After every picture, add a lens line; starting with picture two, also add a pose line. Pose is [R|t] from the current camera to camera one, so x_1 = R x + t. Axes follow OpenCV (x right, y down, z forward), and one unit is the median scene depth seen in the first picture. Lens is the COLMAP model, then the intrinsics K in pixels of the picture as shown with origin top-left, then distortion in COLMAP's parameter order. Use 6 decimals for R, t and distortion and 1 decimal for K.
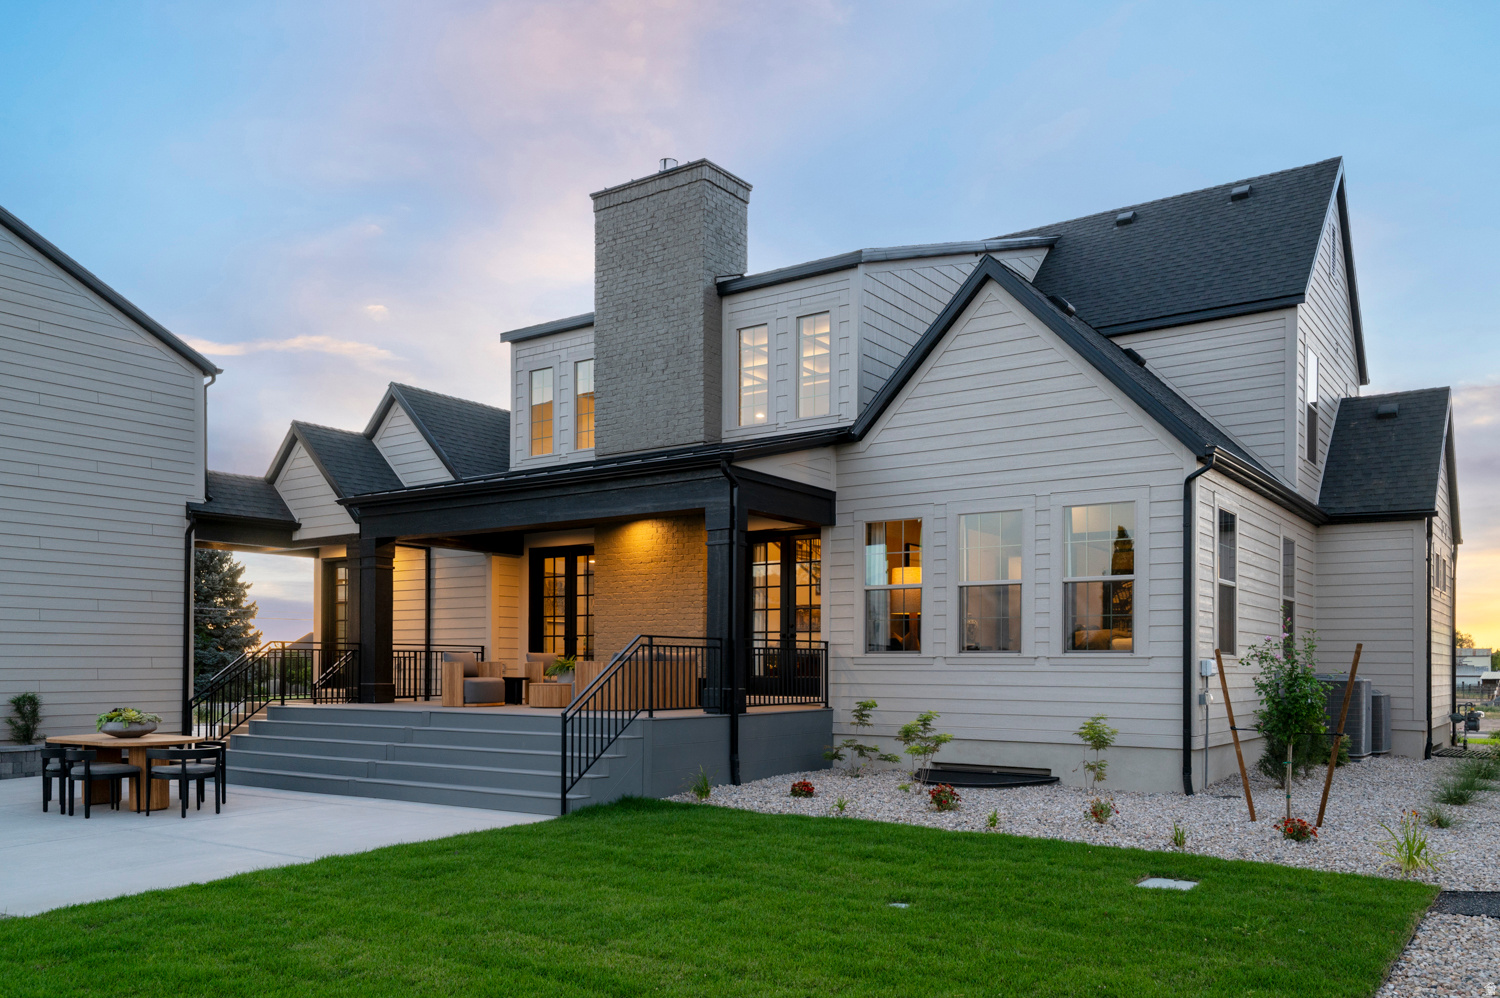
lens RADIAL K [[1126.7, 0, 772.4], [0, 1126.7, 651.3], [0, 0, 1]] dist [0.009650, -0.000975]
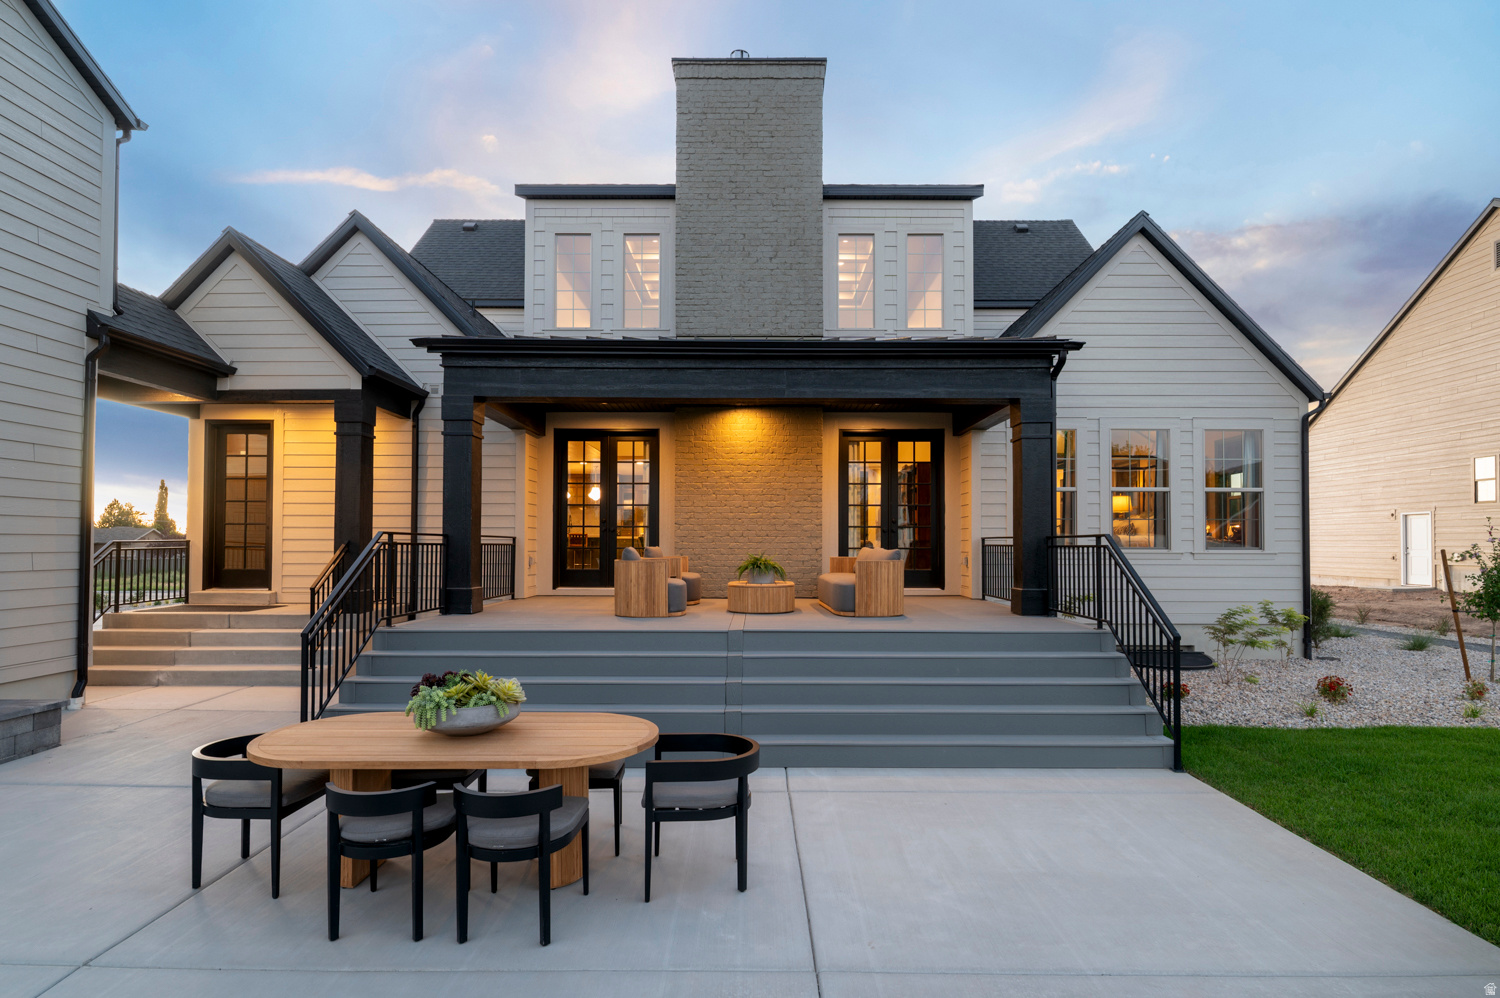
lens RADIAL K [[743.8, 0, 748.6], [0, 743.8, 525.3], [0, 0, 1]] dist [-0.002088, -0.002573]
pose [[0.831917, 0.014784, 0.554703, -0.474952], [-0.007593, 0.999855, -0.015260, -0.007142], [-0.554848, 0.008483, 0.831909, 0.481171]]
